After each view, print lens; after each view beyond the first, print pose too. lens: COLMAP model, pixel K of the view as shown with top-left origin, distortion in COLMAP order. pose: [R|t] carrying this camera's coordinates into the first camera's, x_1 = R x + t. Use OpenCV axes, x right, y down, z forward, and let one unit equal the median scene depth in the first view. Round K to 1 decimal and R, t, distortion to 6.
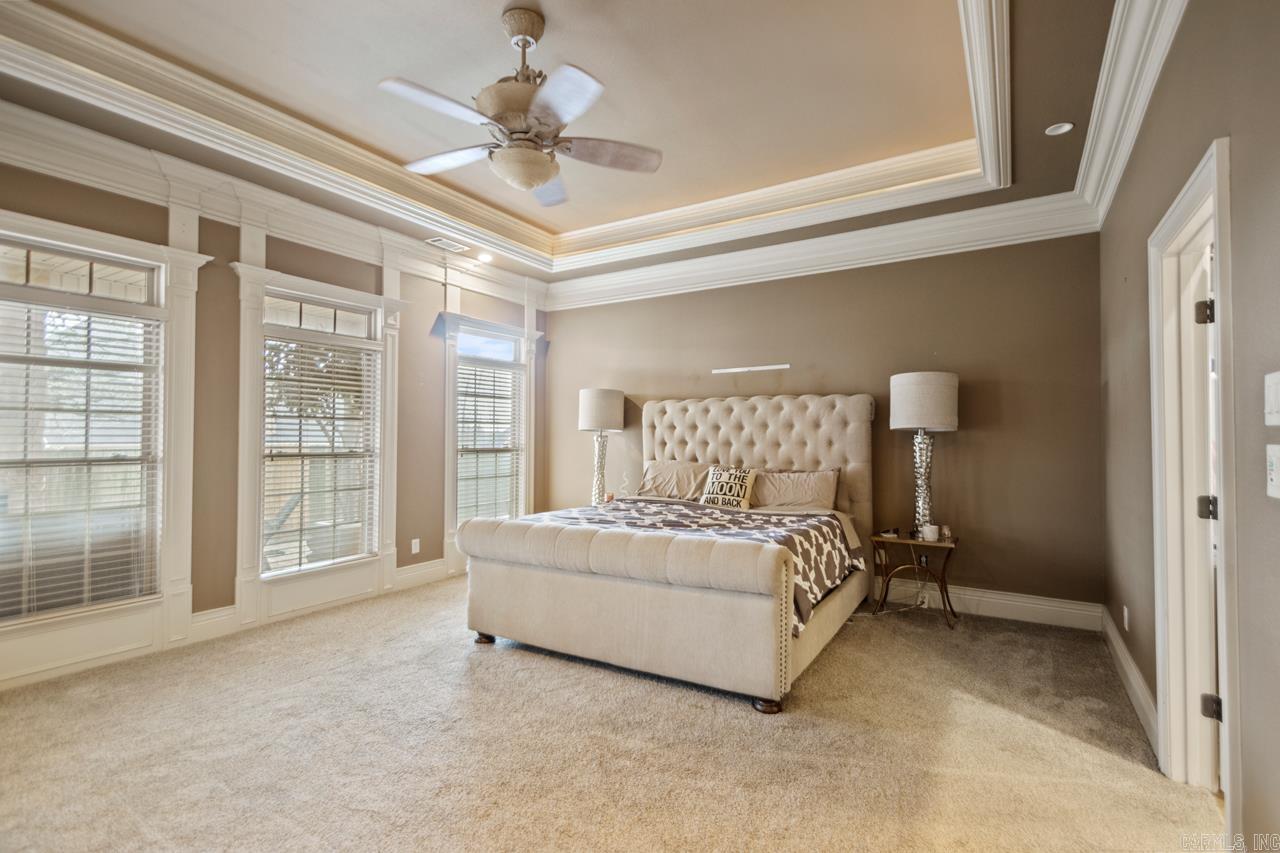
lens RADIAL K [[586.5, 0, 646.8], [0, 586.5, 428.8], [0, 0, 1]] dist [0.039206, -0.021870]
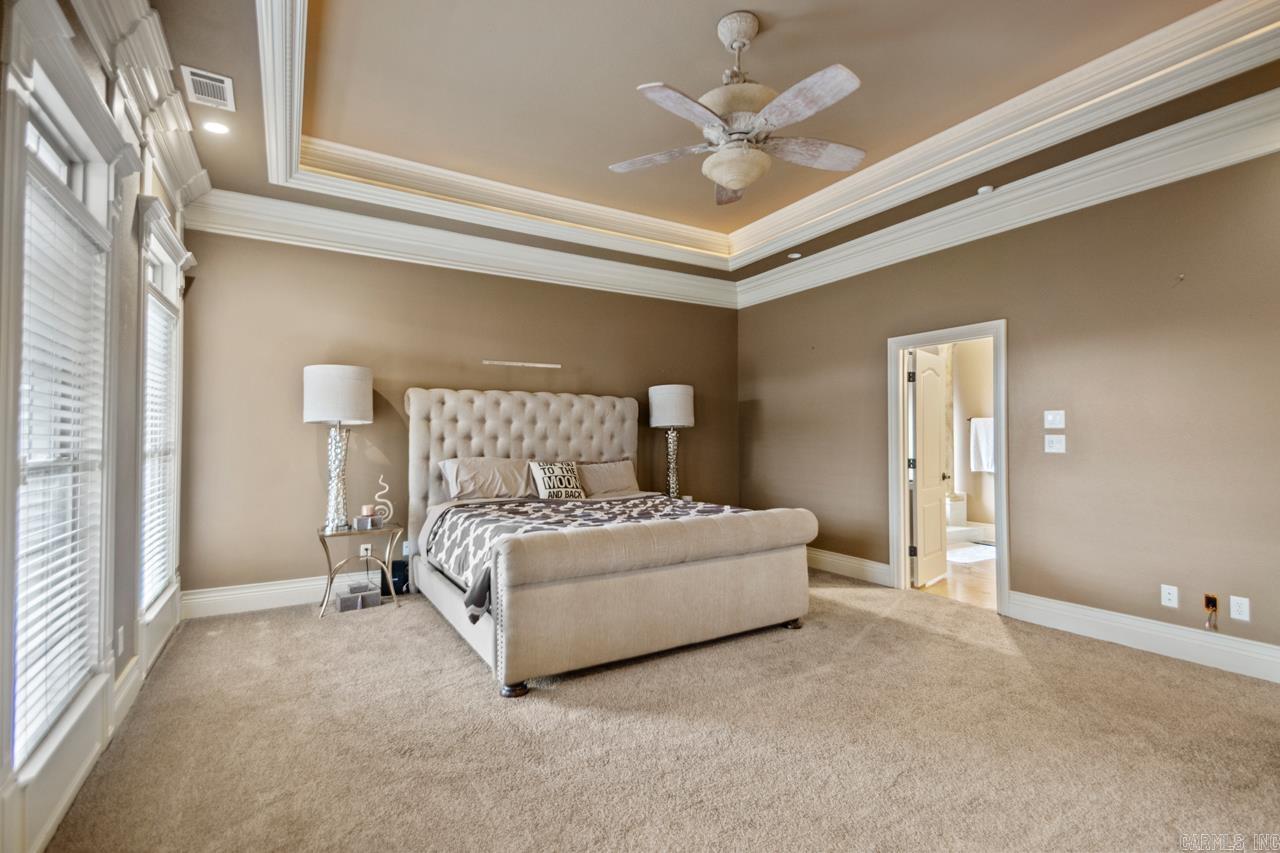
lens RADIAL K [[586.5, 0, 646.8], [0, 586.5, 428.8], [0, 0, 1]] dist [0.039206, -0.021870]
pose [[0.468804, 0.009687, 0.883249, -0.710974], [-0.015278, 0.999879, -0.002857, 0.010180], [-0.883170, -0.012154, 0.468895, 0.394032]]
